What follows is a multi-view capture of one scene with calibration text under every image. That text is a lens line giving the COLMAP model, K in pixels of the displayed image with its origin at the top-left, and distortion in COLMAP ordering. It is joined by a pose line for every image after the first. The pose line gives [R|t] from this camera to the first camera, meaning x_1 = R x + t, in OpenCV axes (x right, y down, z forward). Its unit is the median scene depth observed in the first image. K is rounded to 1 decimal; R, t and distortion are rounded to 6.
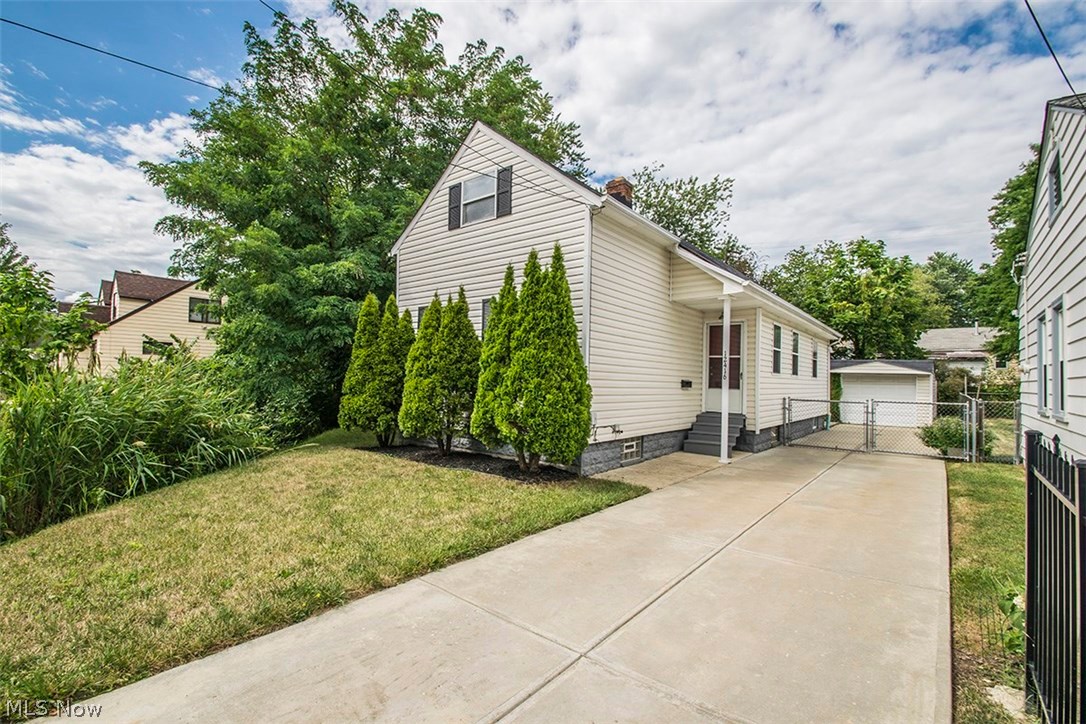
lens RADIAL K [[521.0, 0, 518.0], [0, 521.0, 363.1], [0, 0, 1]] dist [0.009617, -0.011123]
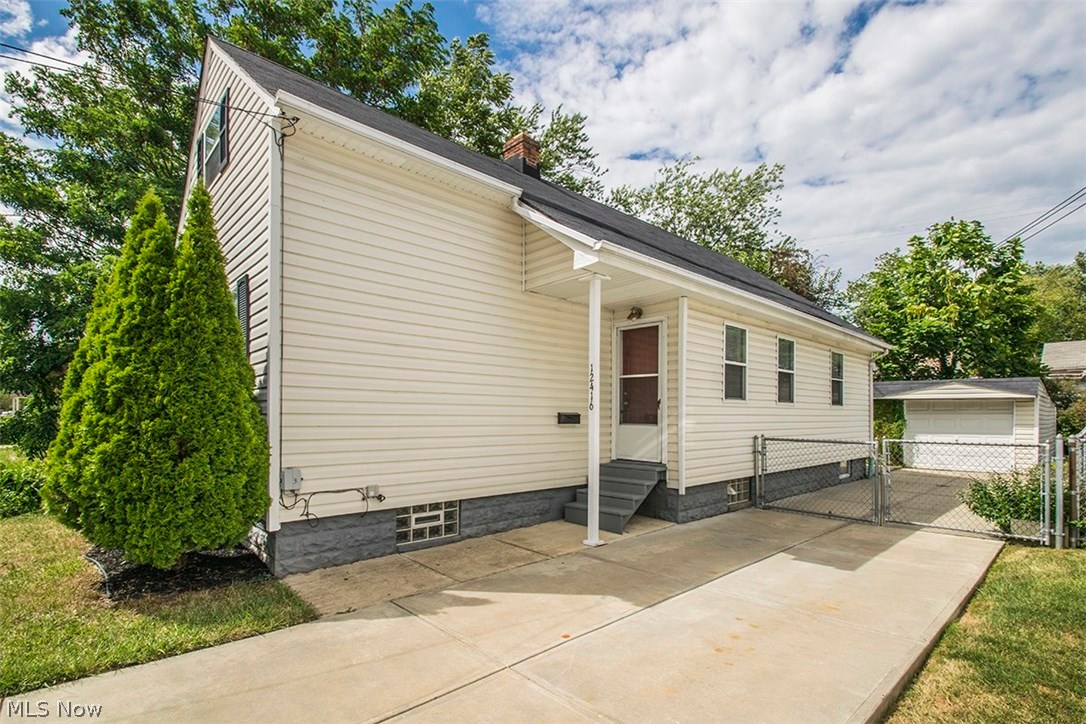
lens RADIAL K [[521.0, 0, 527.4], [0, 521.0, 414.9], [0, 0, 1]] dist [0.009617, -0.011123]
pose [[0.987087, -0.021182, -0.158775, 0.380379], [0.025235, 0.999404, 0.023554, 0.018822], [0.158182, -0.027257, 0.987034, 0.341880]]
